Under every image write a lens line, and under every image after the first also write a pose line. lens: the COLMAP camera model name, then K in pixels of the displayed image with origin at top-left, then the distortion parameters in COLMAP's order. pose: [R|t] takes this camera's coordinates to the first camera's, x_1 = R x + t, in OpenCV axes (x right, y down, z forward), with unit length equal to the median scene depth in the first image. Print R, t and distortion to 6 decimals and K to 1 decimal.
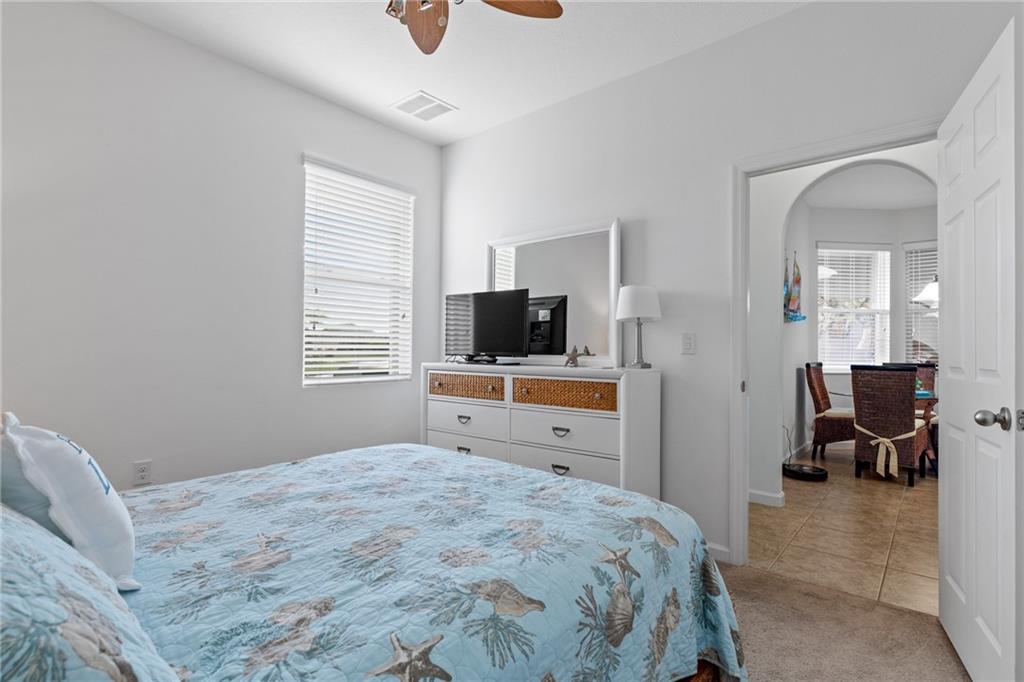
lens RADIAL K [[506.3, 0, 509.0], [0, 506.3, 344.3], [0, 0, 1]] dist [0.001820, 0.000361]
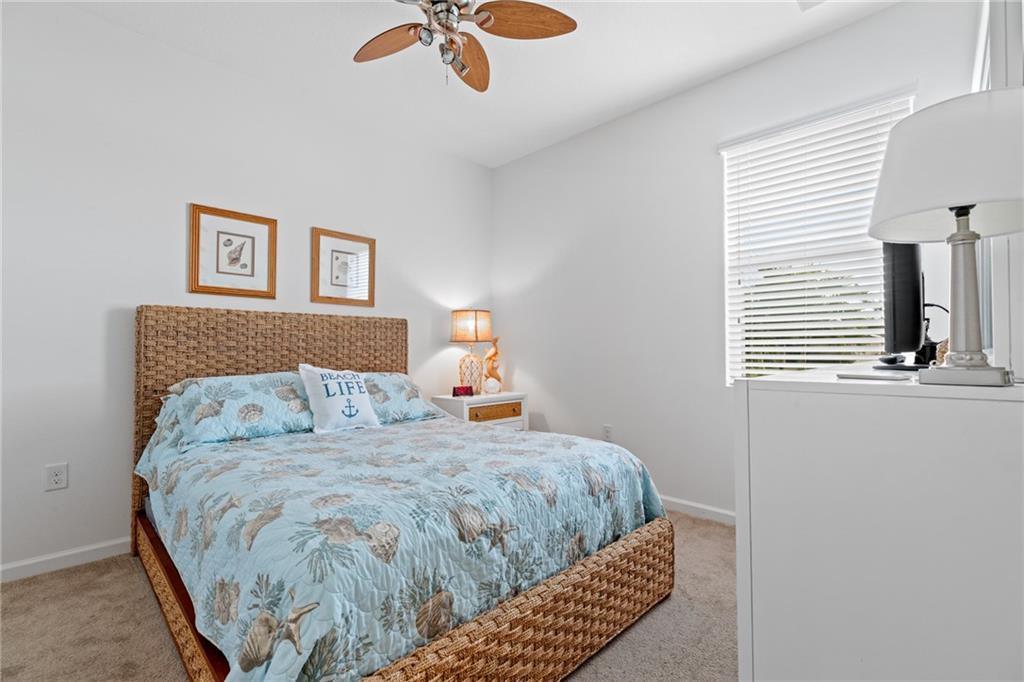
lens RADIAL K [[459.6, 0, 508.7], [0, 459.6, 343.5], [0, 0, 1]] dist [0.004754, 0.000221]
pose [[-0.096118, -0.023152, -0.995101, 0.776921], [0.009252, 0.999665, -0.024152, 0.035754], [0.995327, -0.011528, -0.095871, 1.071390]]
